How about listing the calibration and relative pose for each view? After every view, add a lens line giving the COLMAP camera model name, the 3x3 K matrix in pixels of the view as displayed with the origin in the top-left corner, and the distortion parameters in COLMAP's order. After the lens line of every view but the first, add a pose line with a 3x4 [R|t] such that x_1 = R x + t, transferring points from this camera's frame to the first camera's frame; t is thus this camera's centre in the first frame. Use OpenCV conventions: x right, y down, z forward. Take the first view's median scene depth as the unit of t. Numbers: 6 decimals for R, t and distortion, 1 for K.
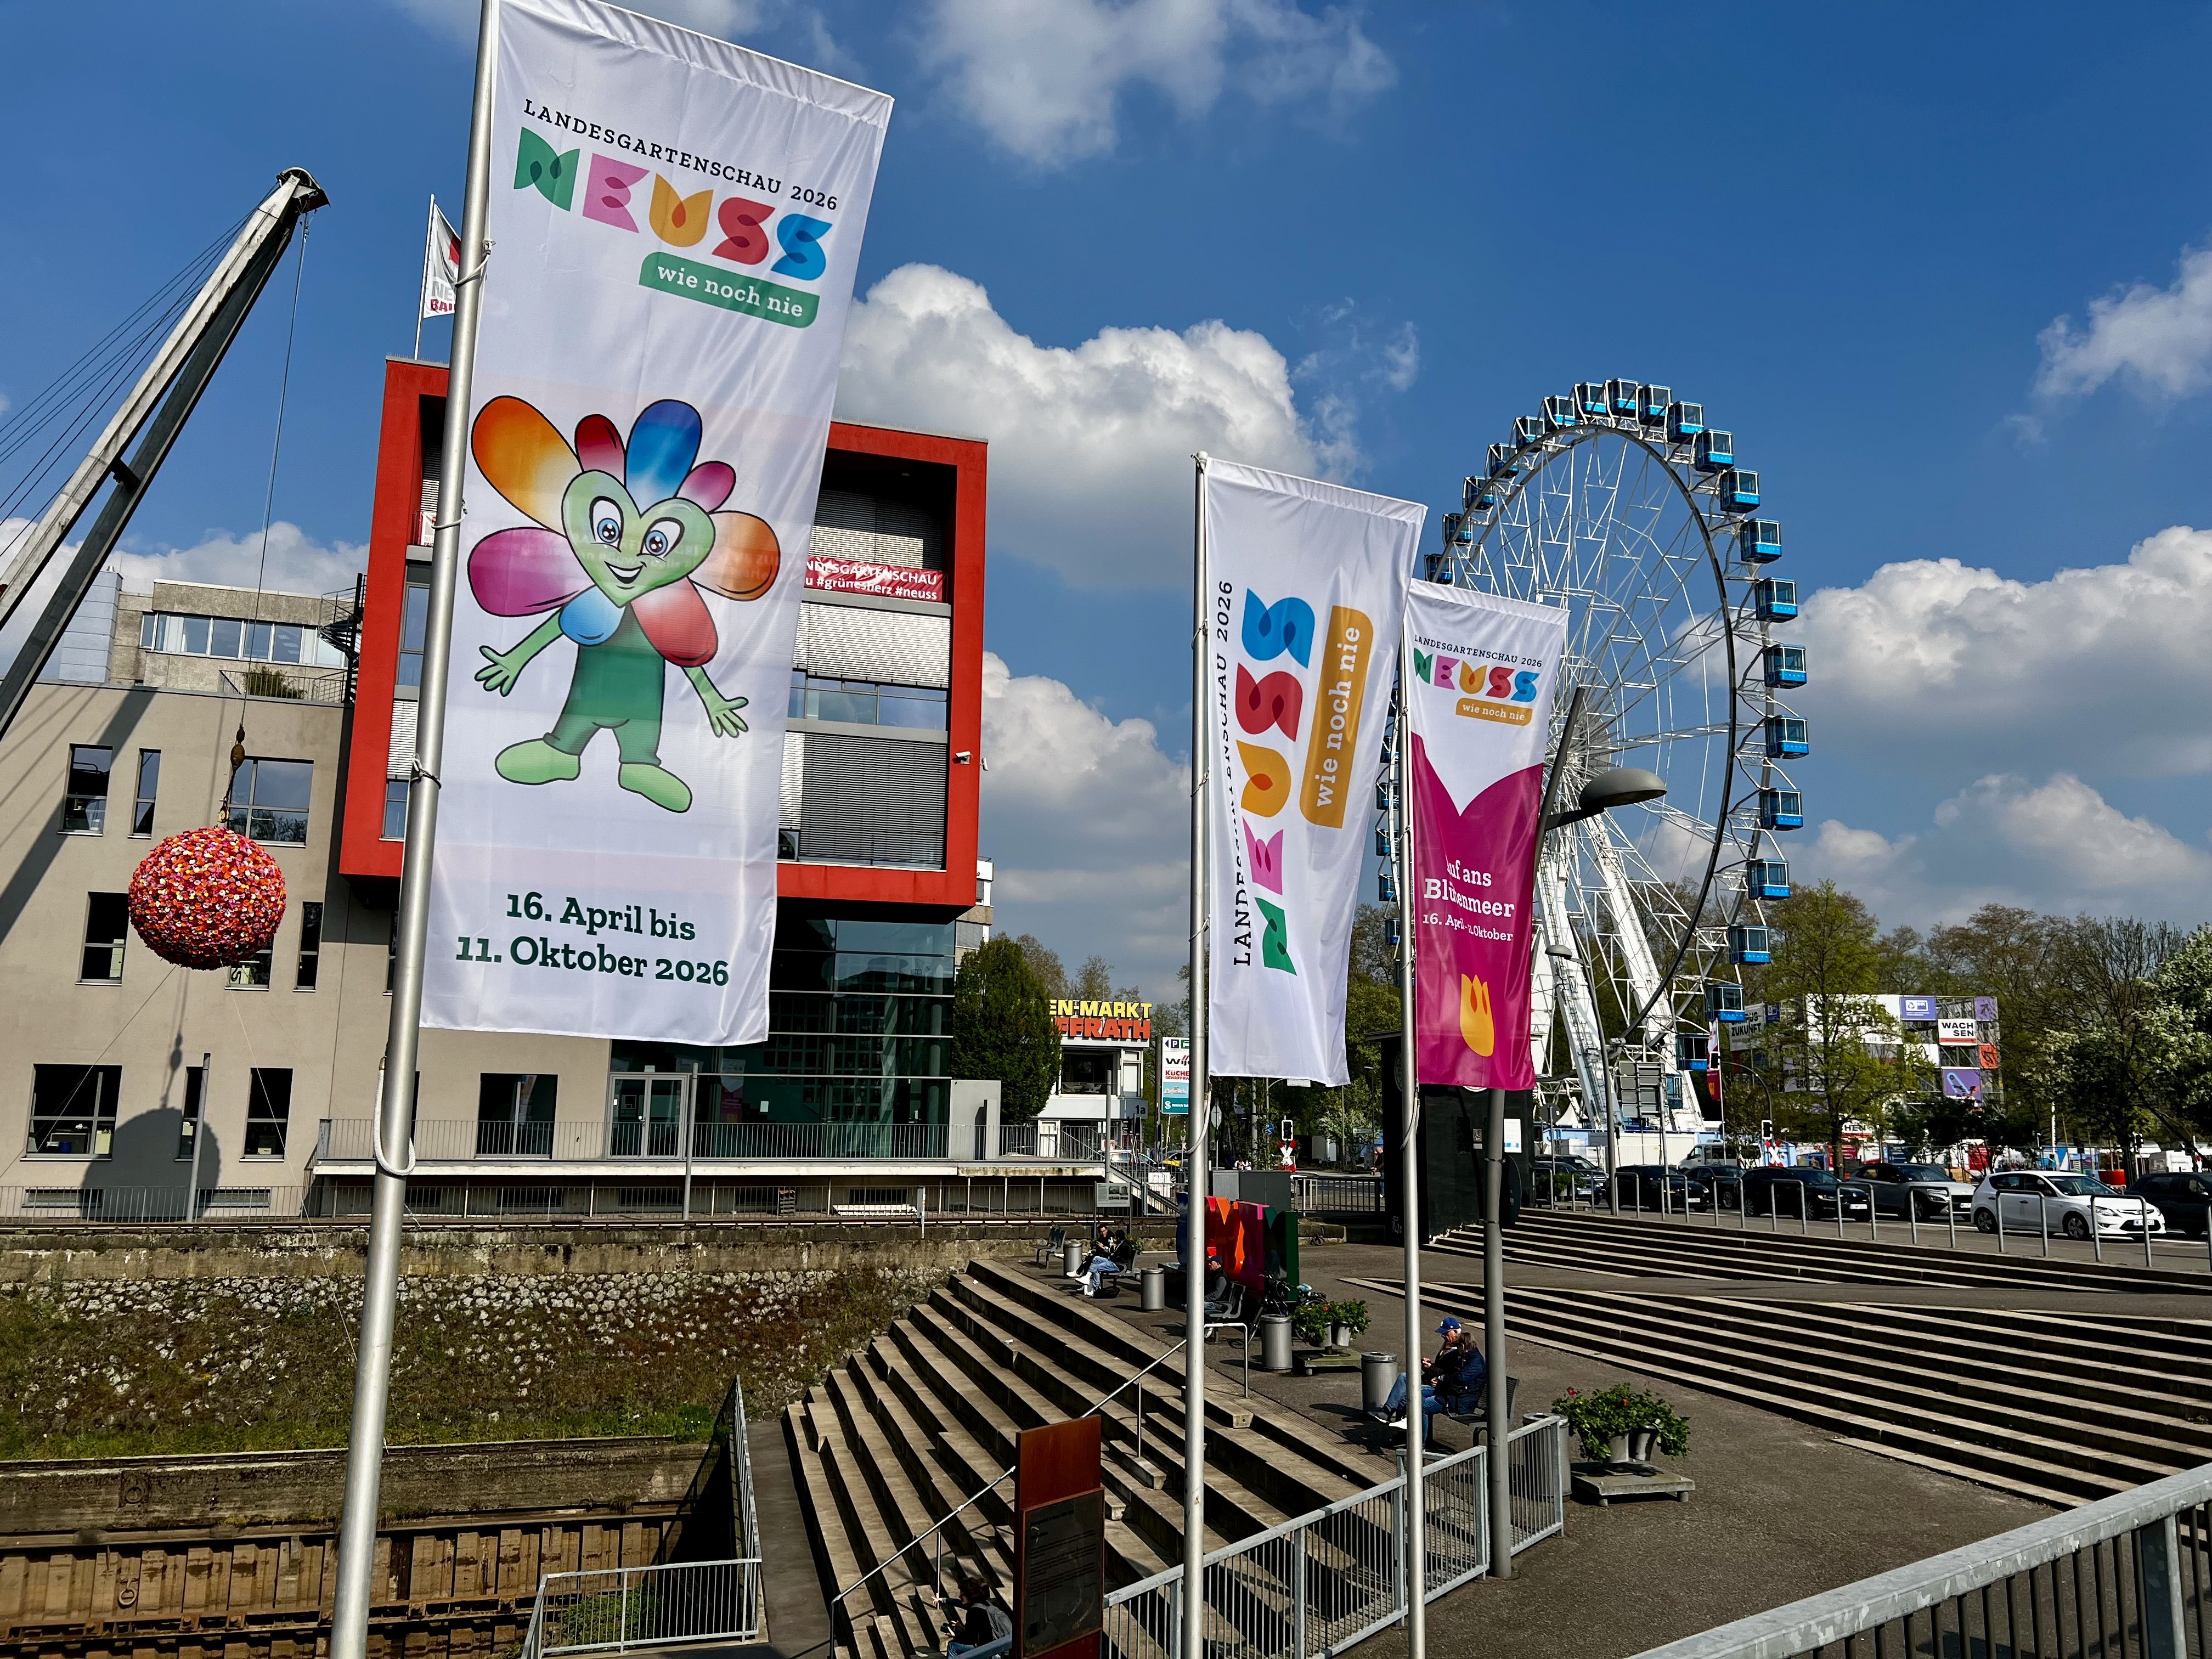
lens RADIAL K [[1602.4, 0, 1108.0], [0, 1602.4, 851.7], [0, 0, 1]] dist [-0.006181, -0.005638]
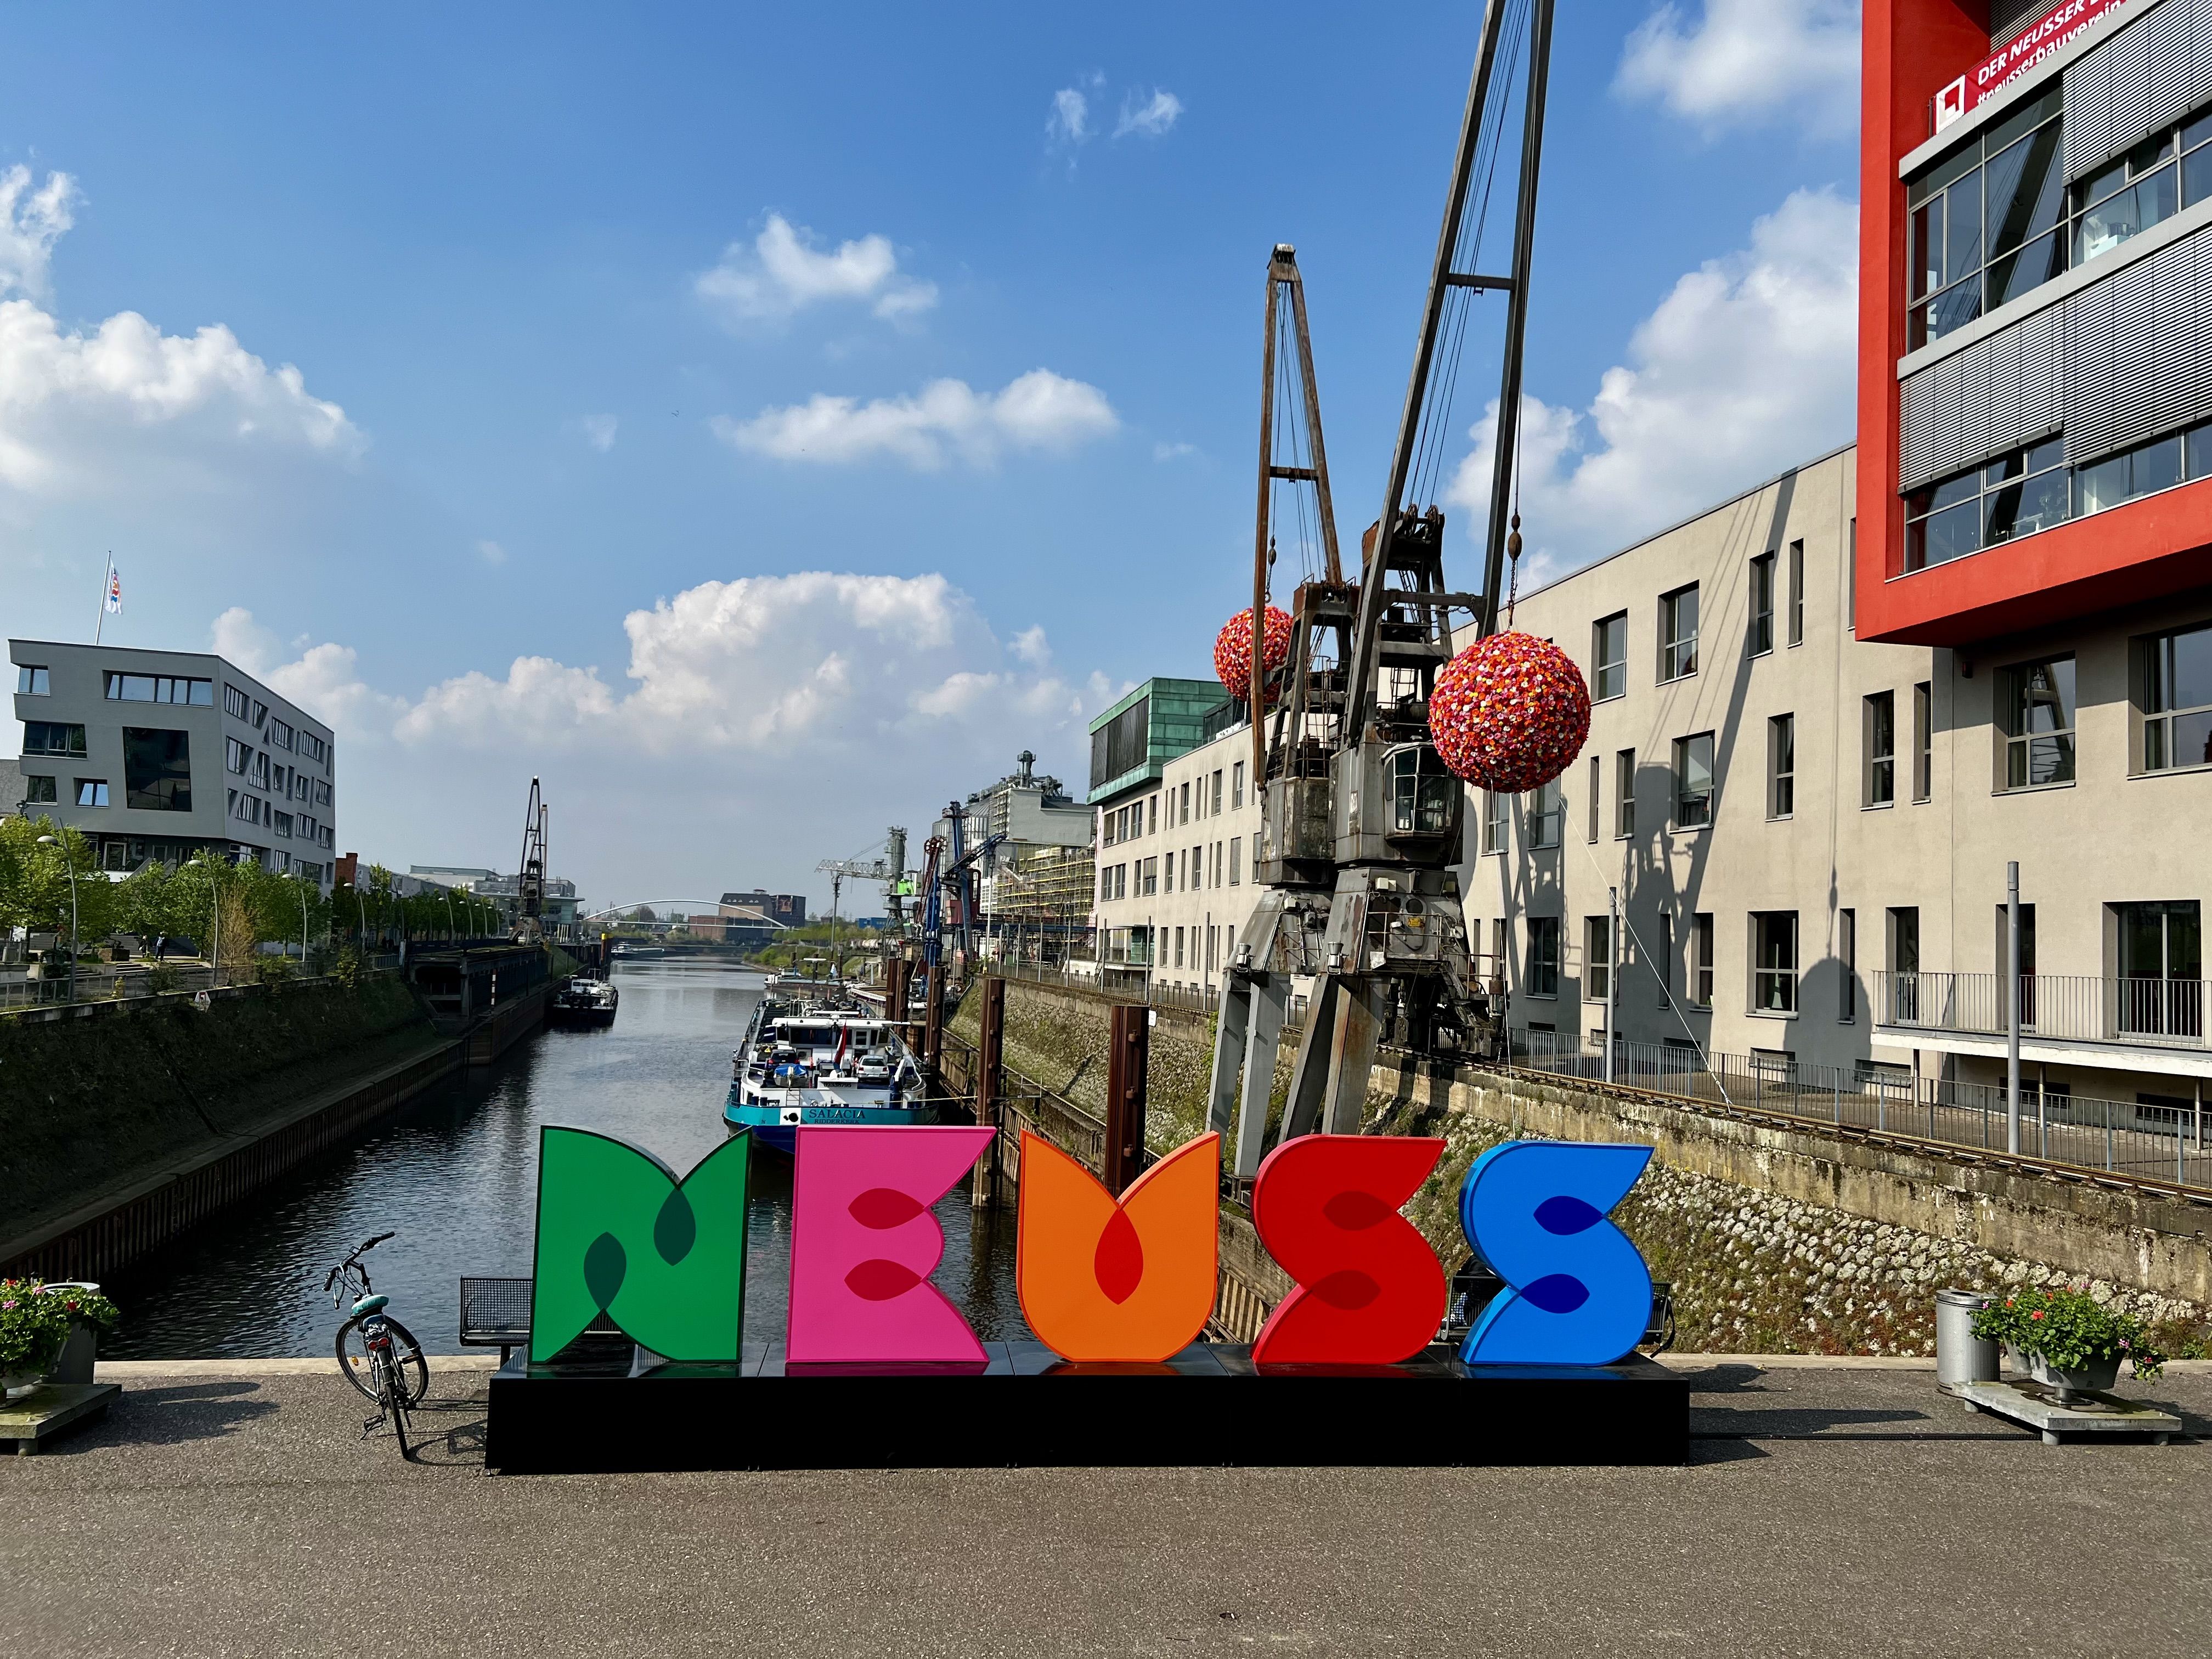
lens RADIAL K [[1647.4, 0, 1106.0], [0, 1647.4, 829.5], [0, 0, 1]] dist [0.008360, -0.004582]
pose [[-0.082907, -0.084835, -0.992940, 0.280014], [0.129815, 0.986961, -0.095163, 0.120433], [0.988066, -0.136789, -0.070813, 0.664041]]
